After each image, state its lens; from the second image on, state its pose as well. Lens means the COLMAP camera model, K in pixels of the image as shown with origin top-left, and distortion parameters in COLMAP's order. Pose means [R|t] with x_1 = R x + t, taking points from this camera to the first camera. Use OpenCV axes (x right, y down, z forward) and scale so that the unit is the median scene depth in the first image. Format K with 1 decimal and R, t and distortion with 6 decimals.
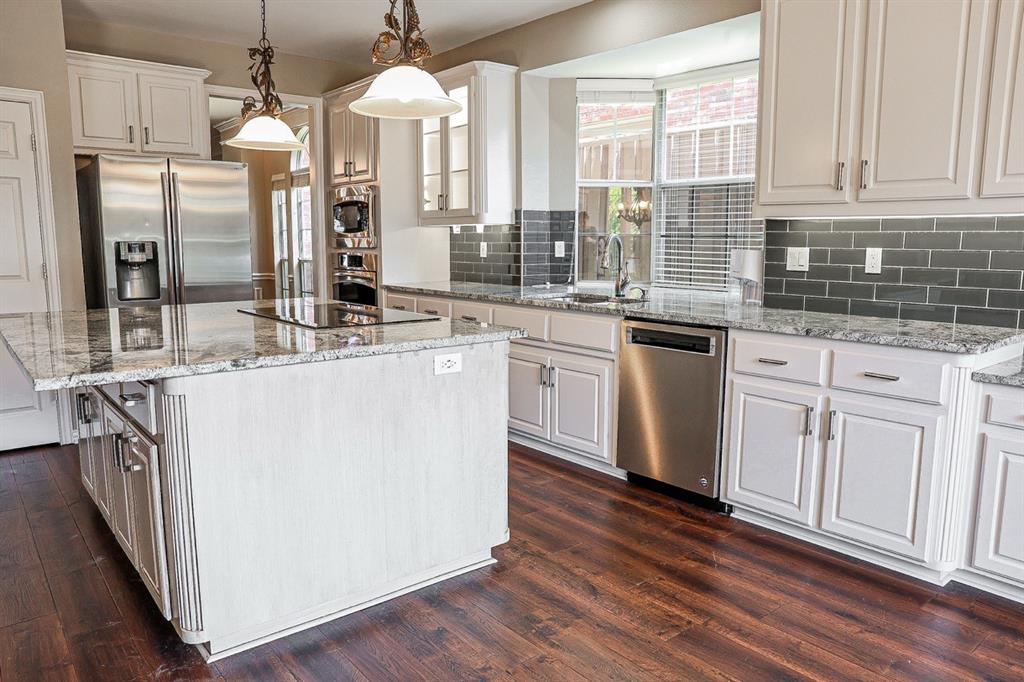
lens RADIAL K [[702.5, 0, 510.6], [0, 702.5, 339.5], [0, 0, 1]] dist [-0.116153, 0.091502]
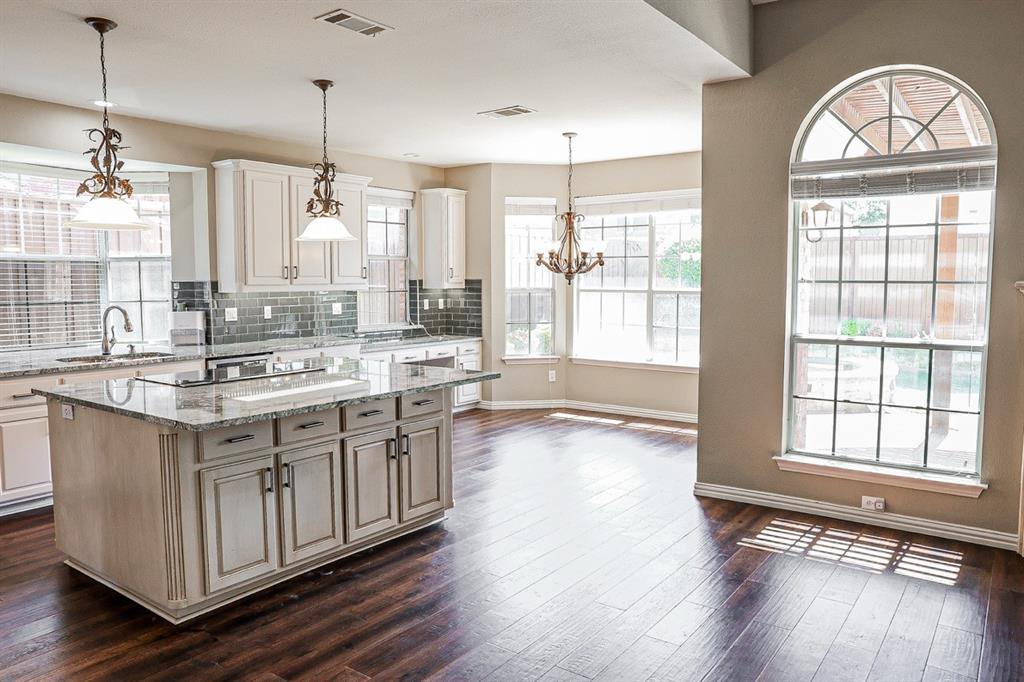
lens RADIAL K [[726.0, 0, 512.0], [0, 726.0, 341.0], [0, 0, 1]] dist [-0.114922, 0.102383]
pose [[-0.246092, -0.083898, 0.965609, -1.248248], [0.137521, 0.983145, 0.120470, -0.139340], [-0.959441, 0.162438, -0.230407, 0.602728]]
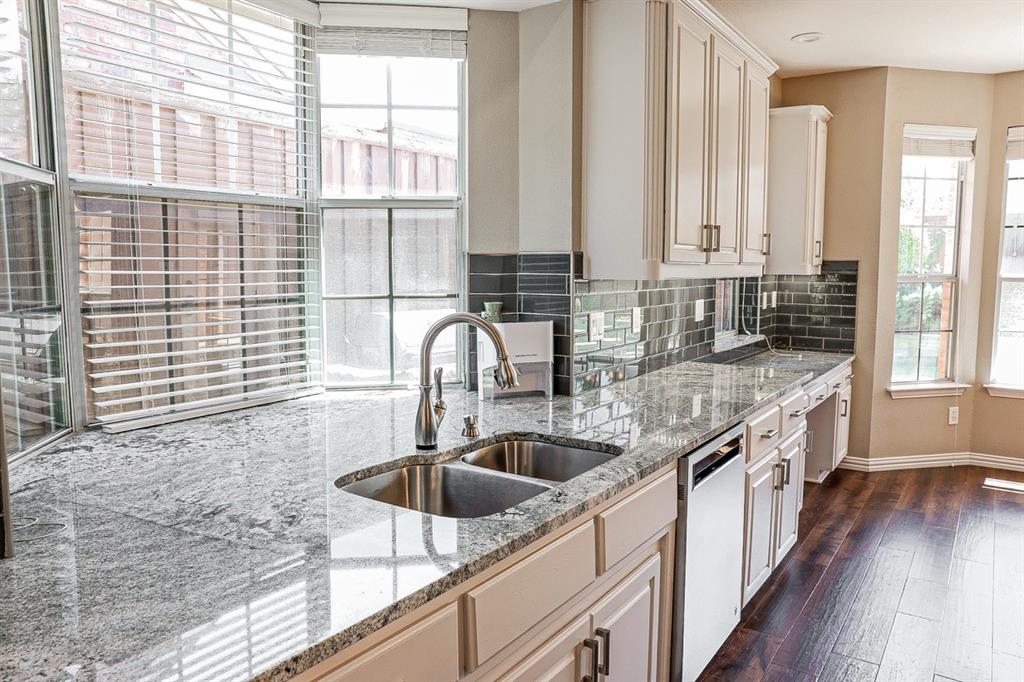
lens RADIAL K [[726.0, 0, 512.0], [0, 726.0, 341.0], [0, 0, 1]] dist [-0.114922, 0.102383]
pose [[-0.283474, -0.100746, 0.953673, -0.302364], [0.133490, 0.980639, 0.143274, -0.191729], [-0.949644, 0.167920, -0.264537, 1.074362]]
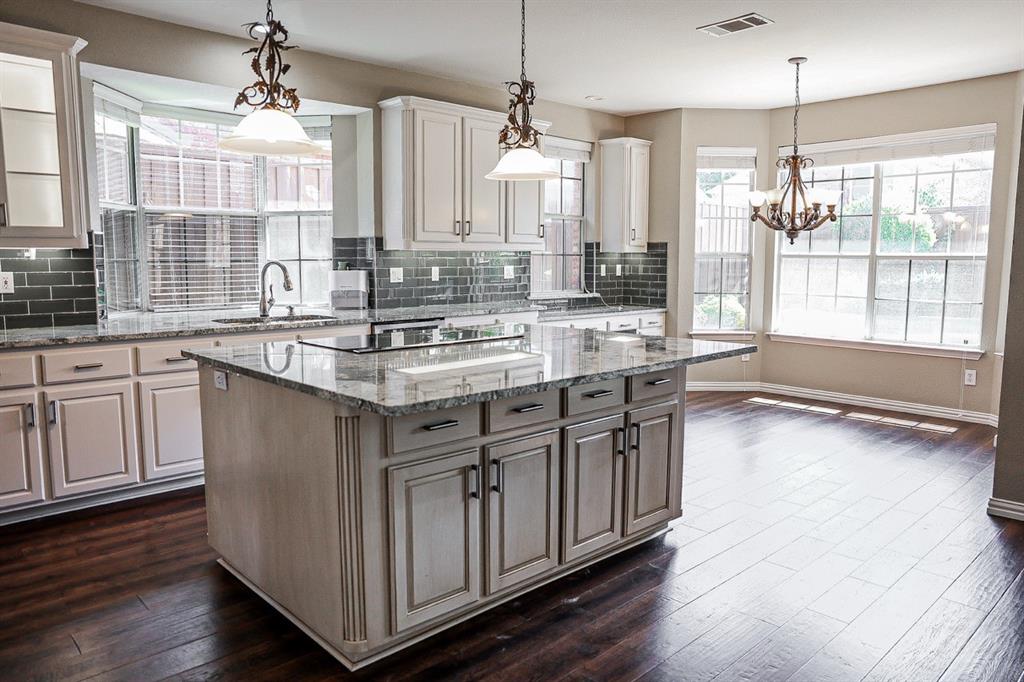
lens RADIAL K [[715.6, 0, 512.0], [0, 715.6, 341.0], [0, 0, 1]] dist [-0.109919, 0.090255]
pose [[-0.066980, -0.116555, 0.990923, -0.995565], [0.138617, 0.982435, 0.124927, -0.110245], [-0.988078, 0.145727, -0.049647, 0.683983]]
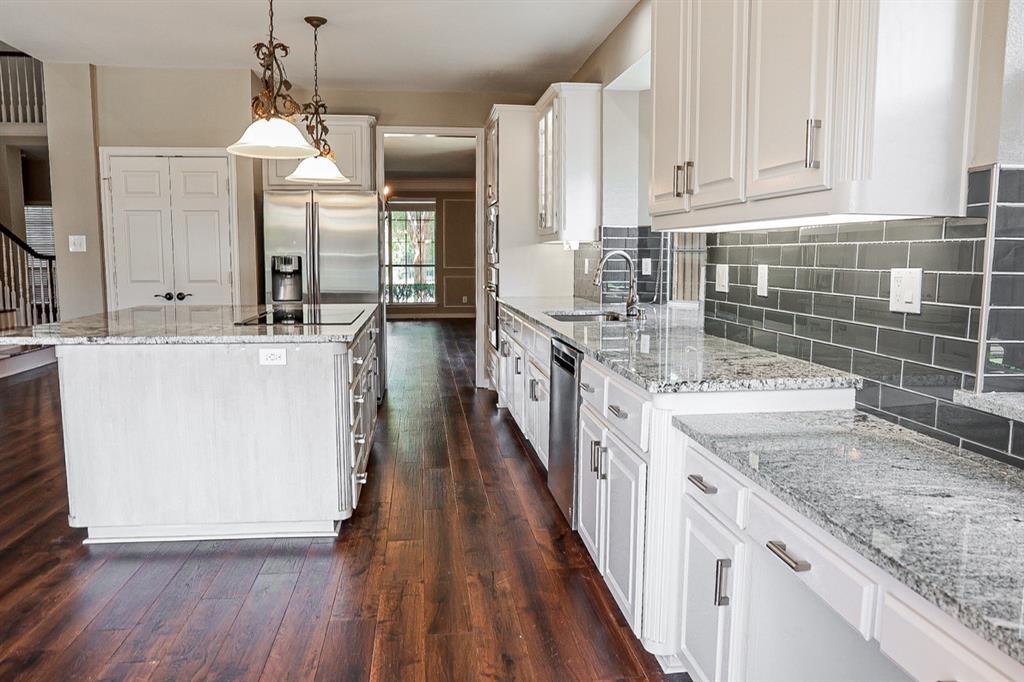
lens RADIAL K [[715.6, 0, 512.0], [0, 715.6, 341.0], [0, 0, 1]] dist [-0.109919, 0.090255]
pose [[0.846076, 0.065011, -0.529084, 0.540399], [-0.077549, 0.996987, -0.001507, -0.013915], [0.527392, 0.042305, 0.848568, 0.096583]]
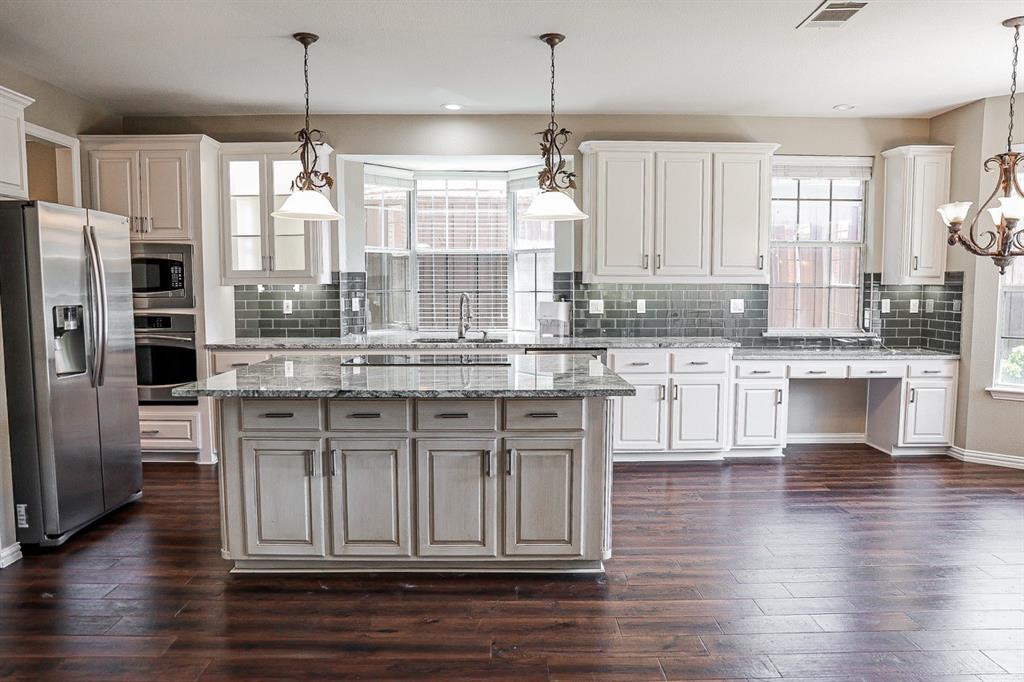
lens RADIAL K [[746.6, 0, 512.4], [0, 746.6, 347.8], [0, 0, 1]] dist [-0.117735, 0.123815]
pose [[0.622430, -0.068218, 0.779697, -0.919137], [0.112095, 0.993694, -0.002544, -0.029117], [-0.774607, 0.088984, 0.626152, 0.025617]]
